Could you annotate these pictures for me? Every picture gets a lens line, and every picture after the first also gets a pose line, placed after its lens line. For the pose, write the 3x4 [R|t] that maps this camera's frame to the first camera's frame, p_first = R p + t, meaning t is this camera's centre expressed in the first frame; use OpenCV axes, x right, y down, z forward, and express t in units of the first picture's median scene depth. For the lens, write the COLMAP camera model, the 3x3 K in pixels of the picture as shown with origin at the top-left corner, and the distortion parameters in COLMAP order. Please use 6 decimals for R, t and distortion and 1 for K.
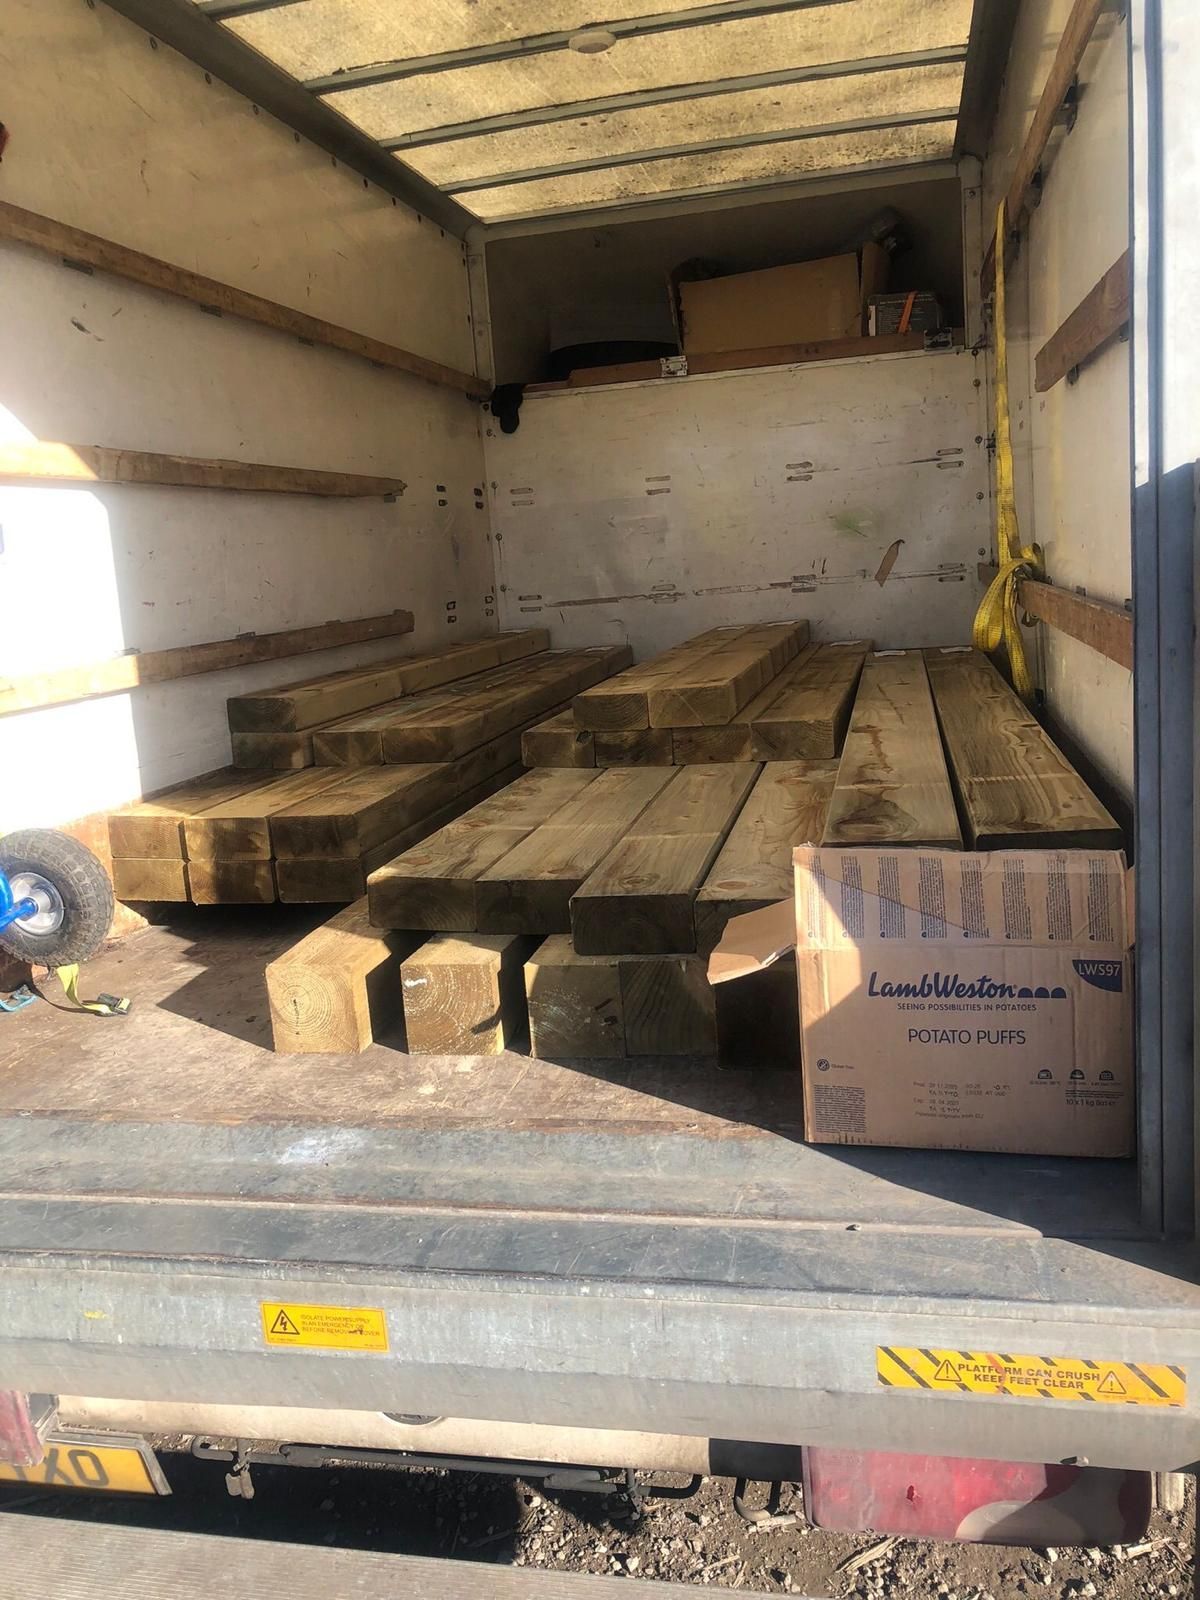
lens RADIAL K [[1360.2, 0, 574.6], [0, 1360.2, 811.5], [0, 0, 1]] dist [0.012695, -0.008575]
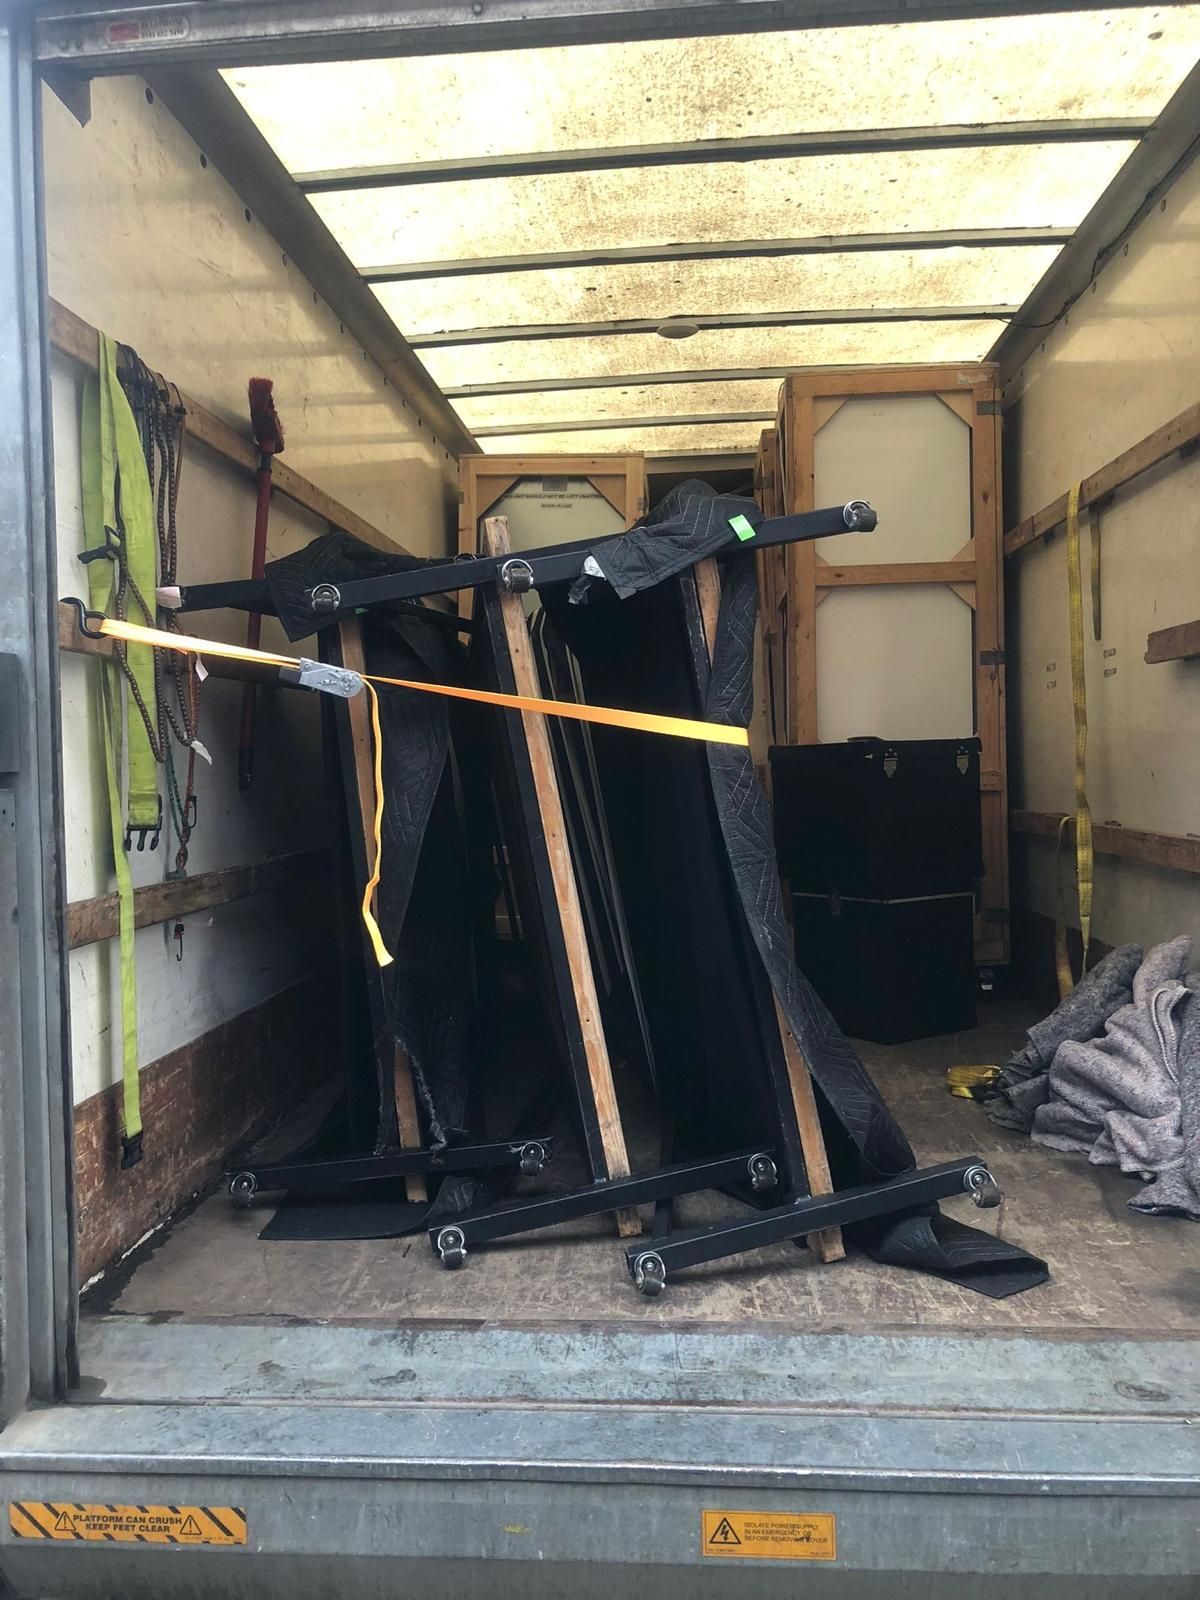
lens RADIAL K [[1360.2, 0, 567.0], [0, 1360.2, 789.5], [0, 0, 1]] dist [0.012695, -0.008575]
pose [[0.988851, 0.050867, 0.139952, -0.205772], [-0.026803, 0.985297, -0.168735, 0.003171], [-0.146477, 0.163103, 0.975675, -0.023674]]
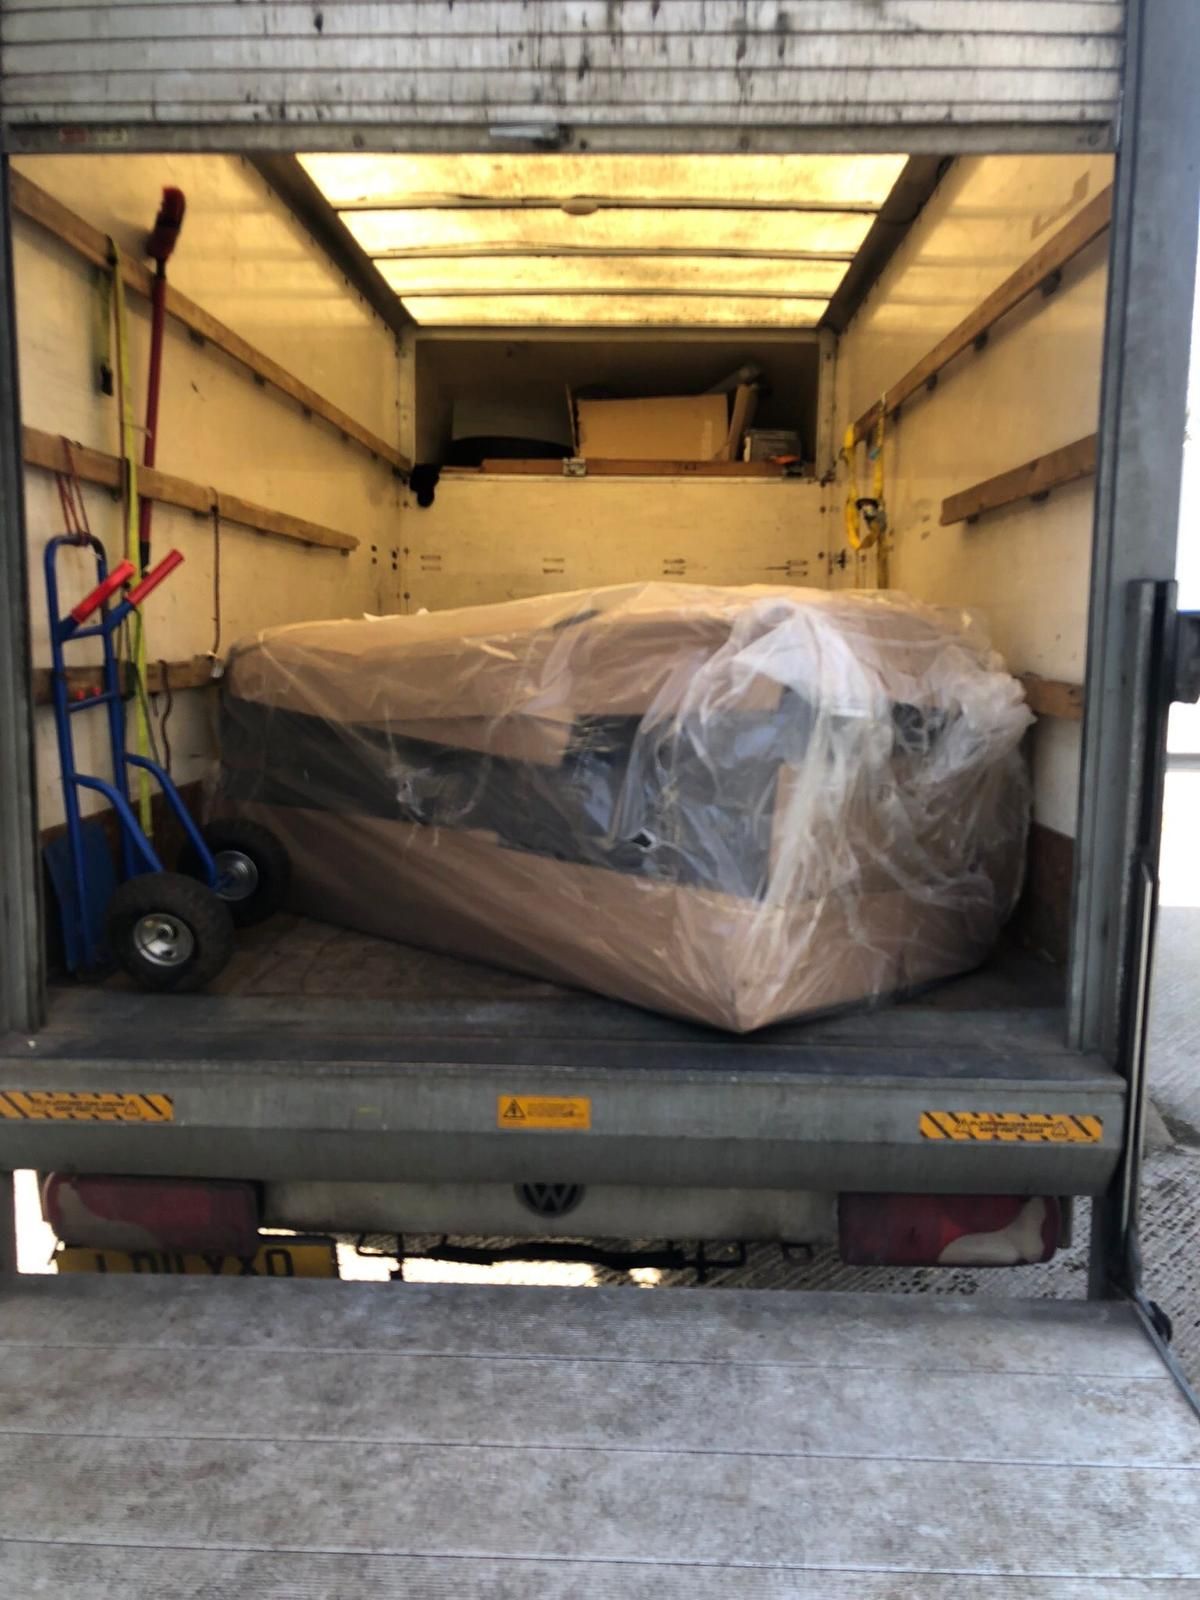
lens RADIAL K [[1360.2, 0, 596.9], [0, 1360.2, 816.0], [0, 0, 1]] dist [0.012695, -0.008575]
pose [[0.976602, 0.063125, 0.205581, -0.183017], [-0.051152, 0.996699, -0.063047, 0.062612], [-0.208882, 0.051056, 0.976607, -0.180389]]
